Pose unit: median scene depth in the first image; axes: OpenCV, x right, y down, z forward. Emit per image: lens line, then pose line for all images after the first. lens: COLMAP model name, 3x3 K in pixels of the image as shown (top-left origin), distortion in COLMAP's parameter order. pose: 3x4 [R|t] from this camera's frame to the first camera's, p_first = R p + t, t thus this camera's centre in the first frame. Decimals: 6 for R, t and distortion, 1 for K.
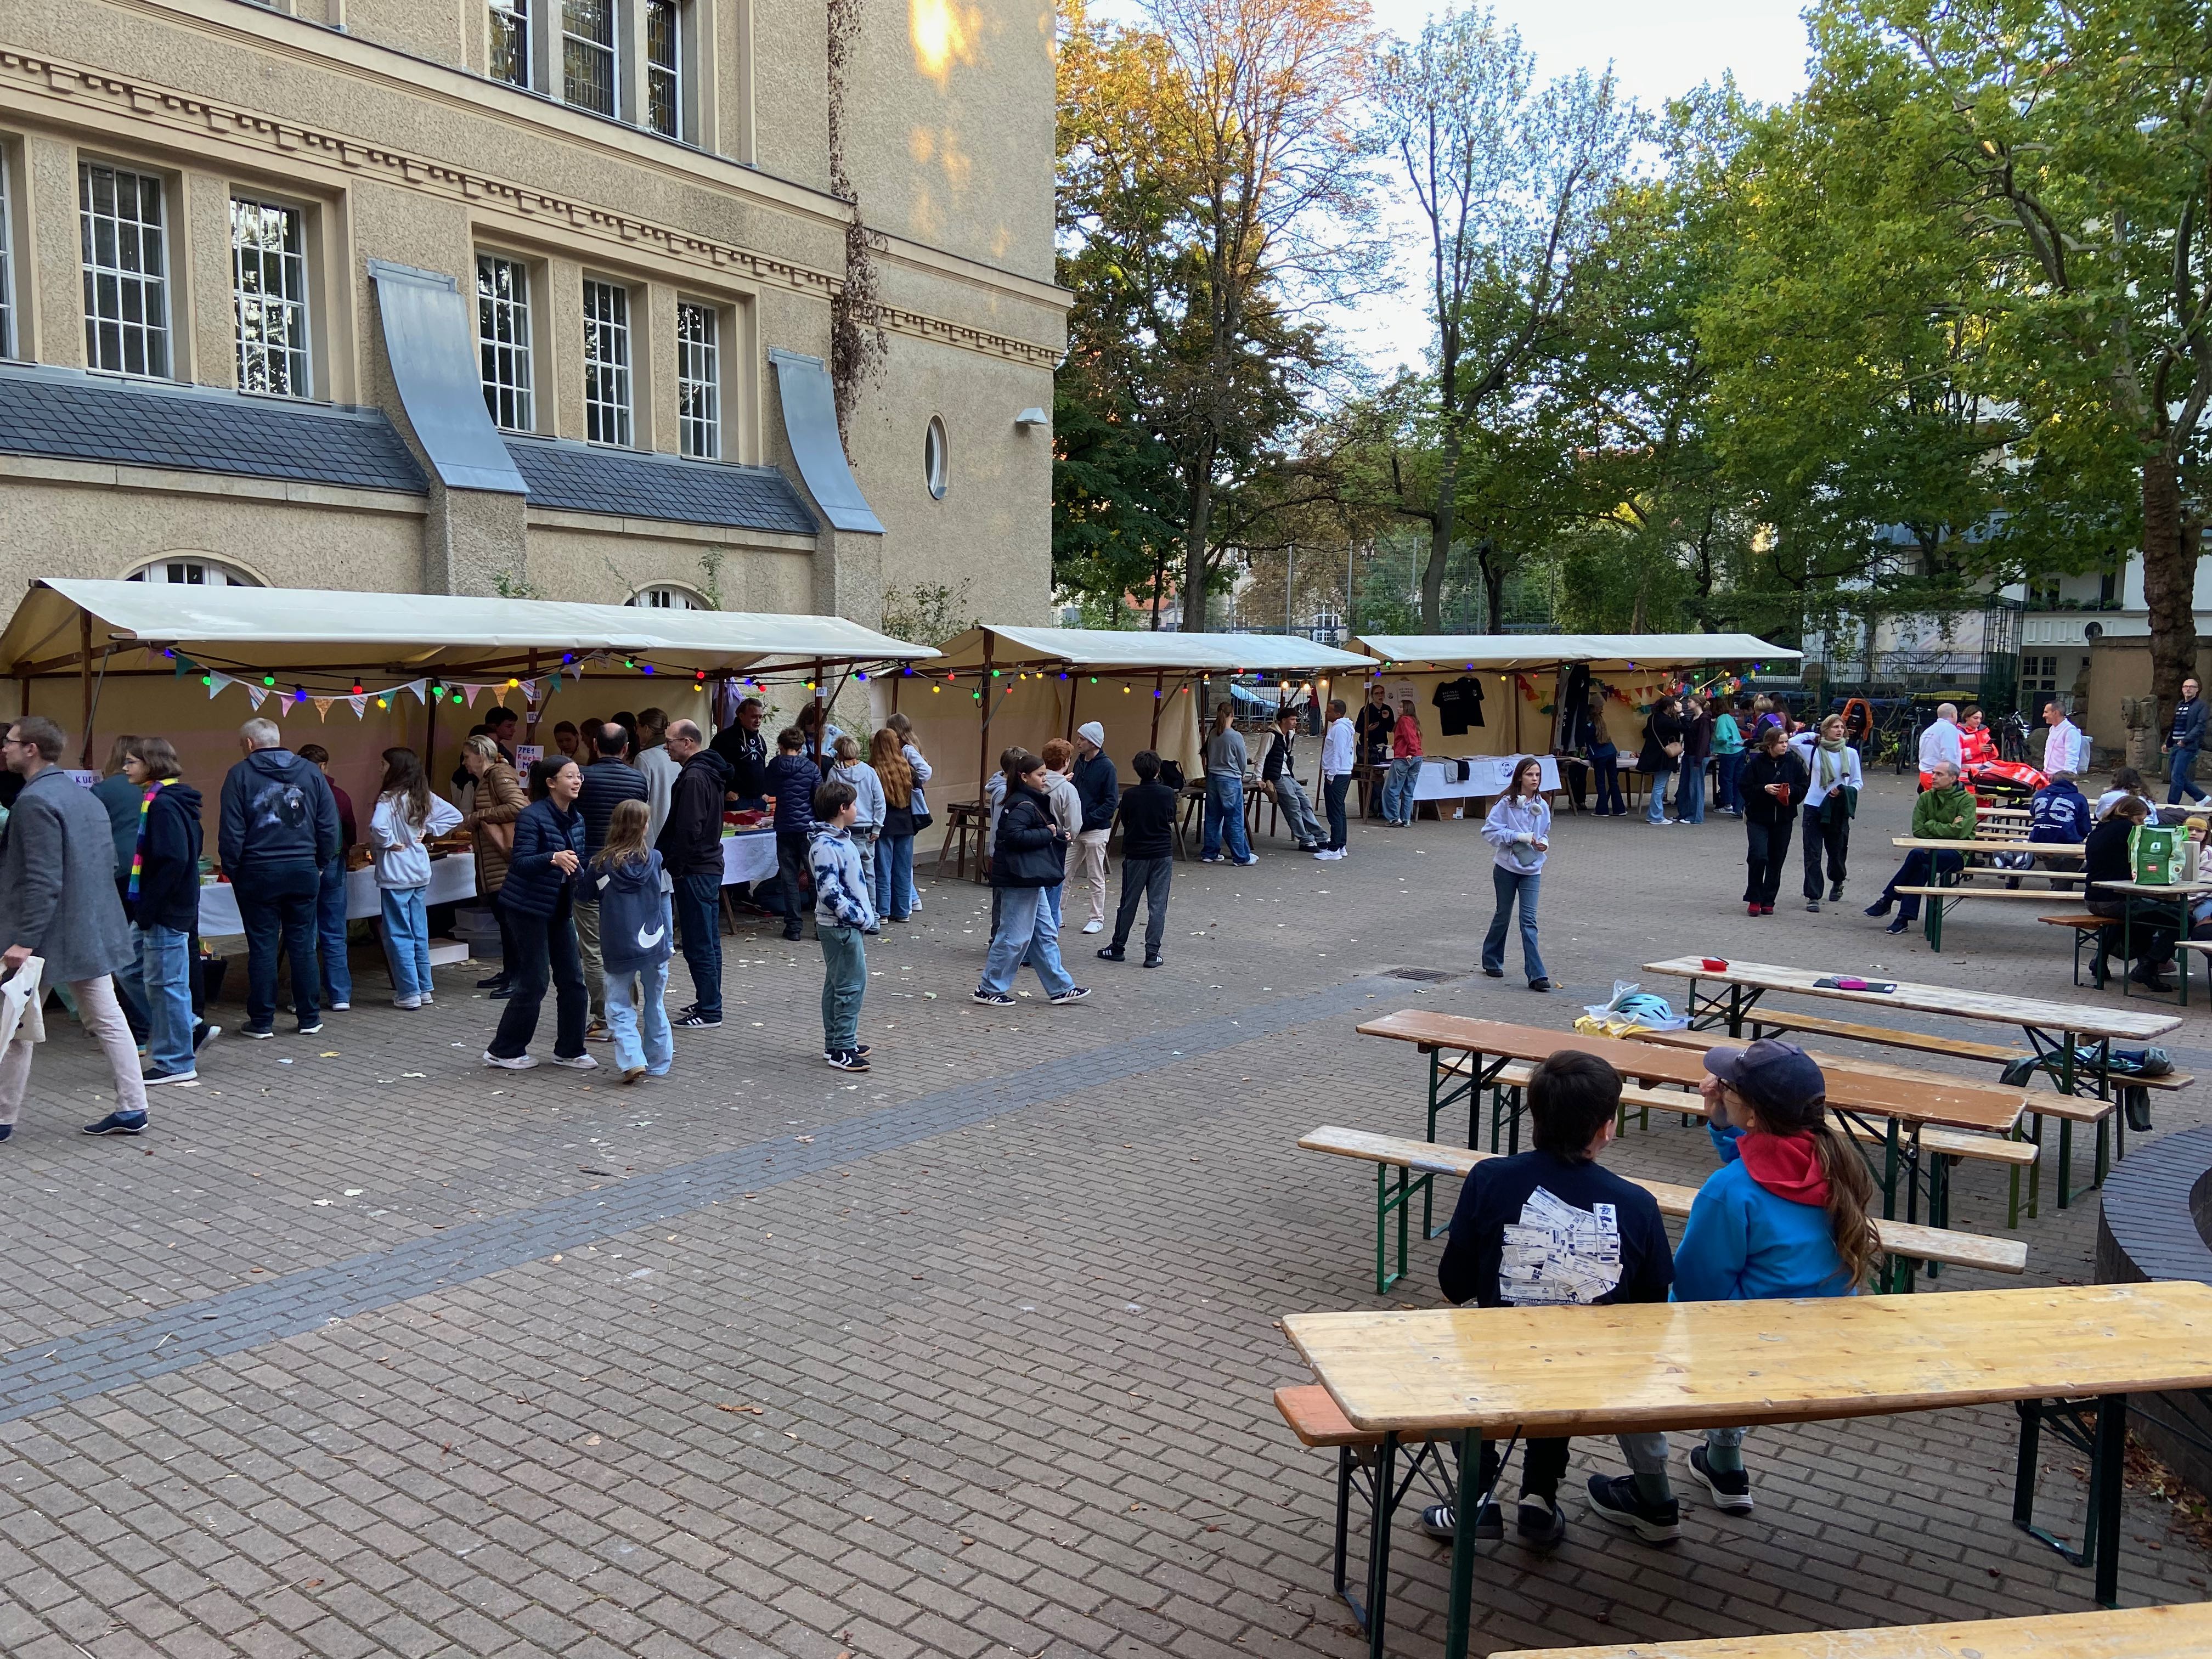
lens RADIAL K [[1656.8, 0, 1105.5], [0, 1656.8, 832.1], [0, 0, 1]] dist [0.114150, -0.137079]
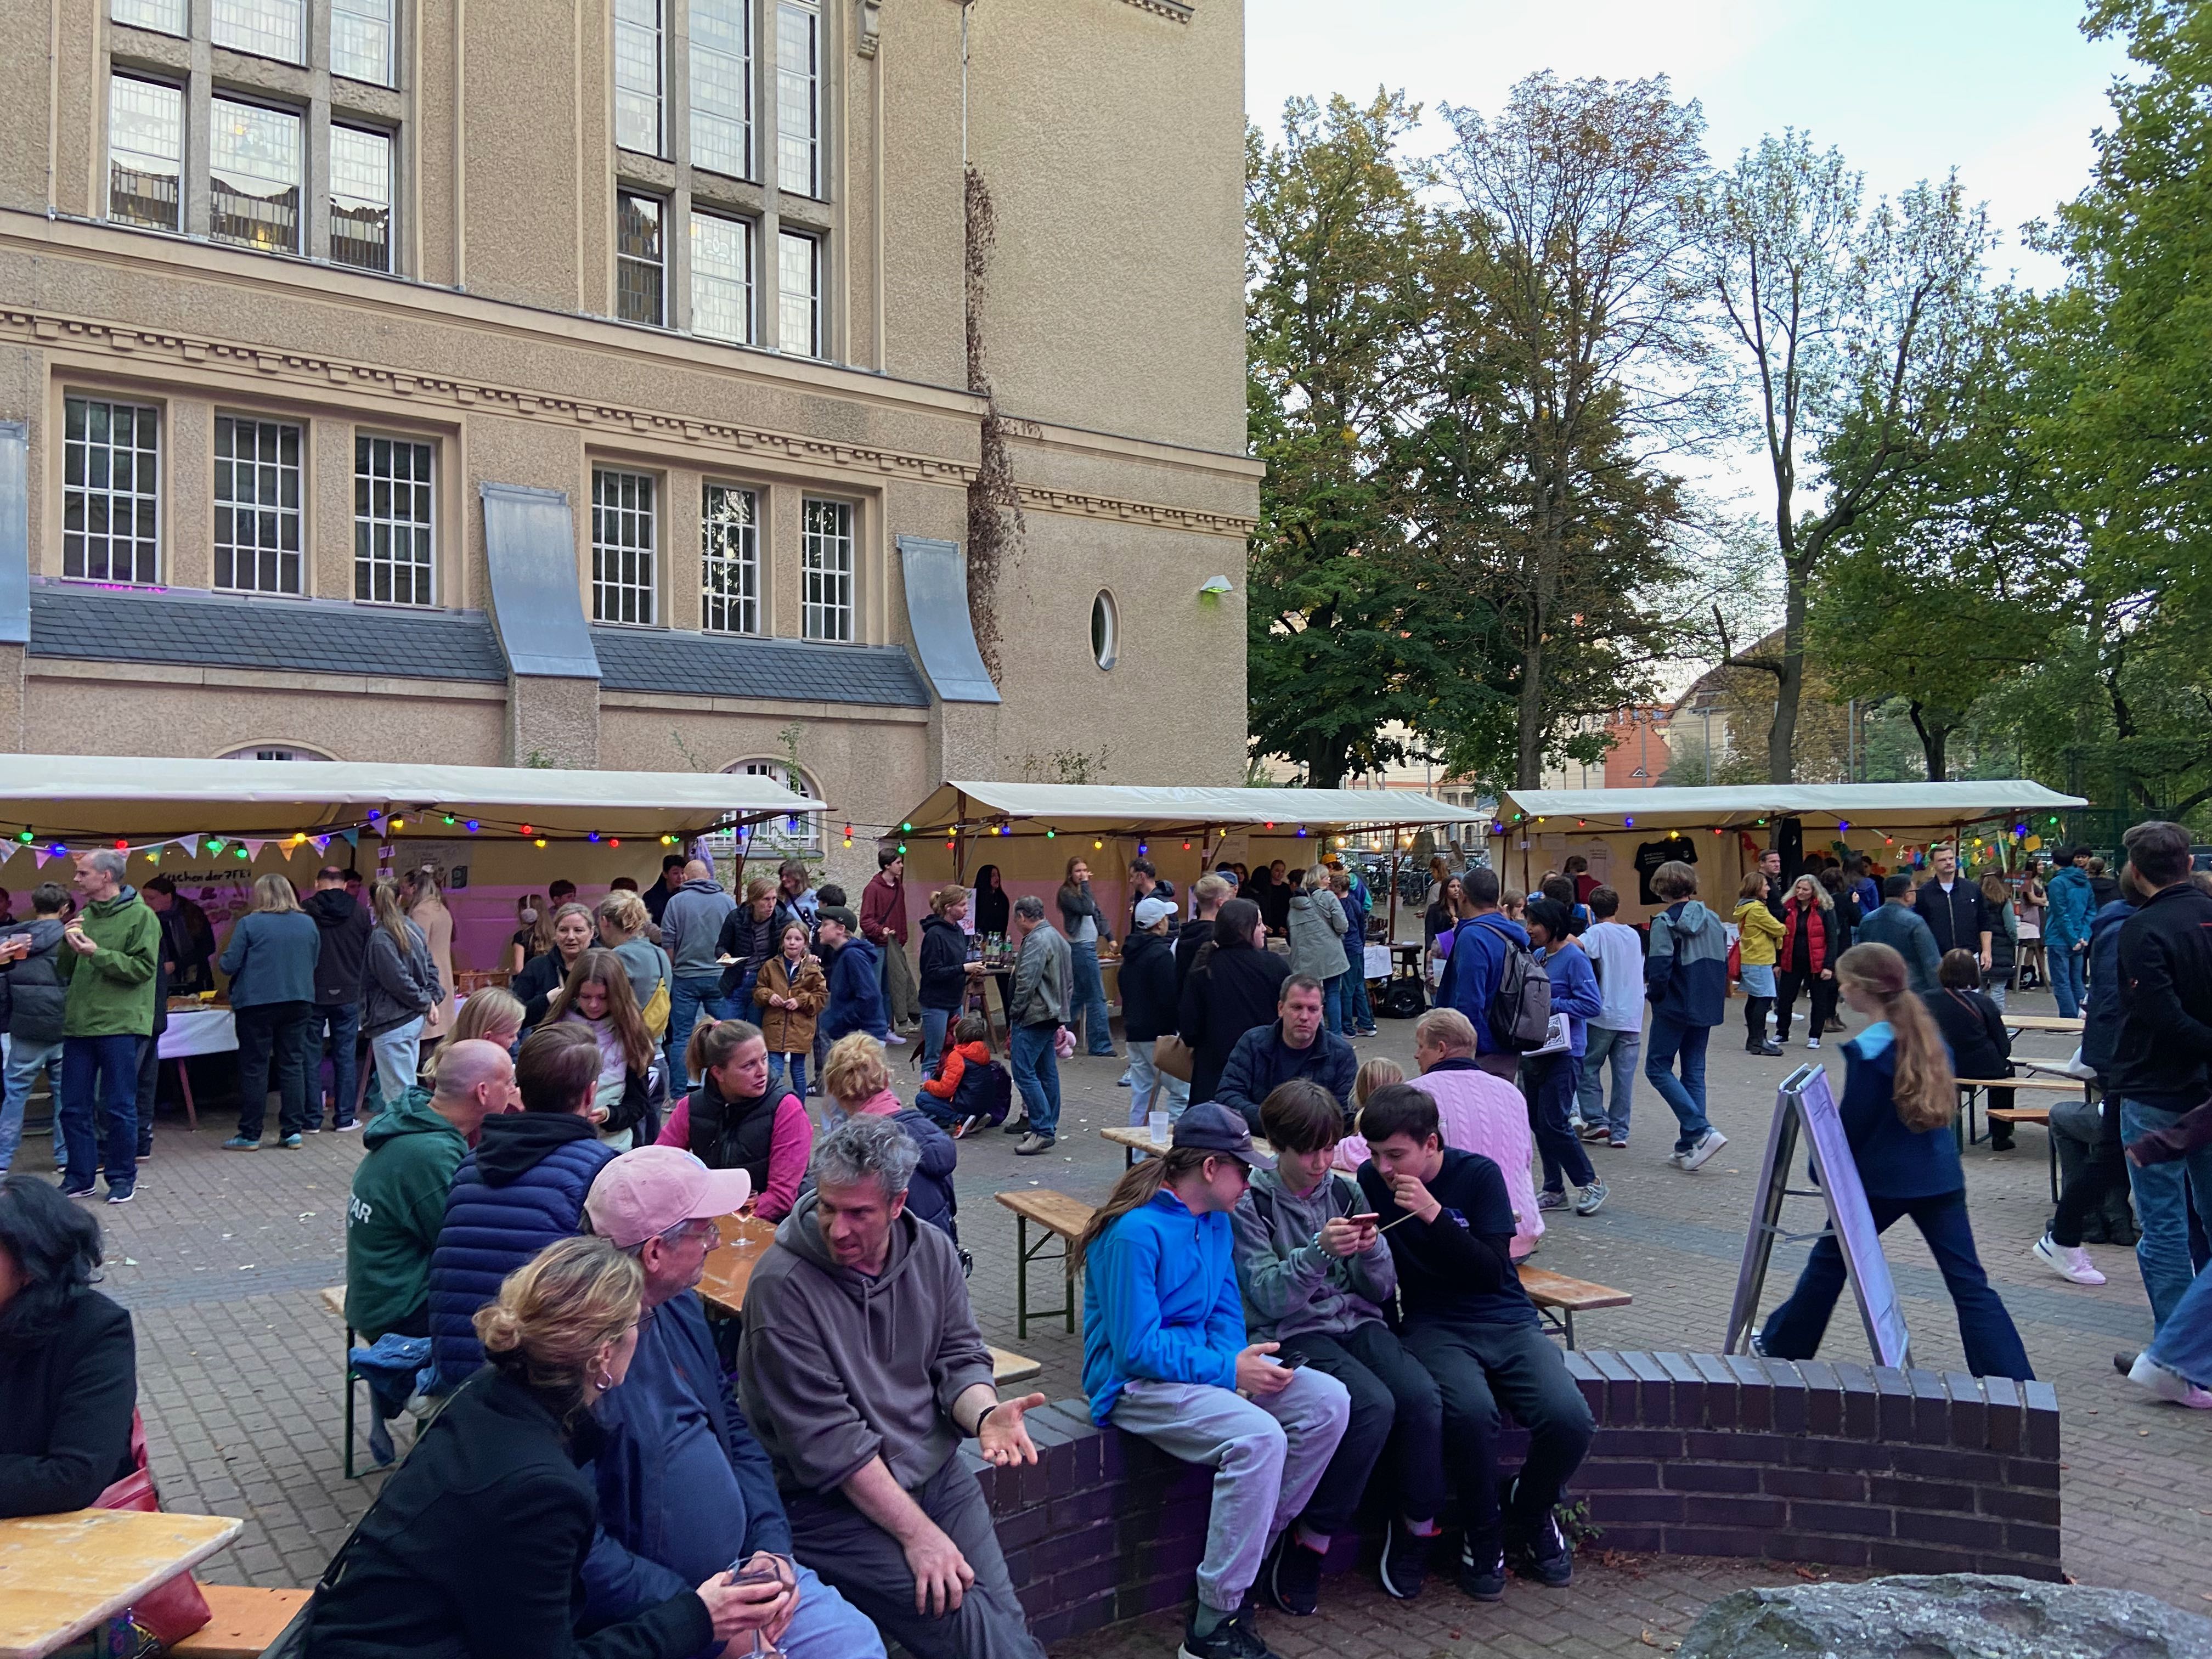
lens RADIAL K [[1656.8, 0, 1098.6], [0, 1656.8, 801.1], [0, 0, 1]] dist [0.114150, -0.137079]
pose [[0.950005, -0.024757, -0.311251, 0.194917], [-0.016352, 0.991539, -0.128777, 0.007175], [0.311806, 0.127428, 0.941562, 0.063501]]
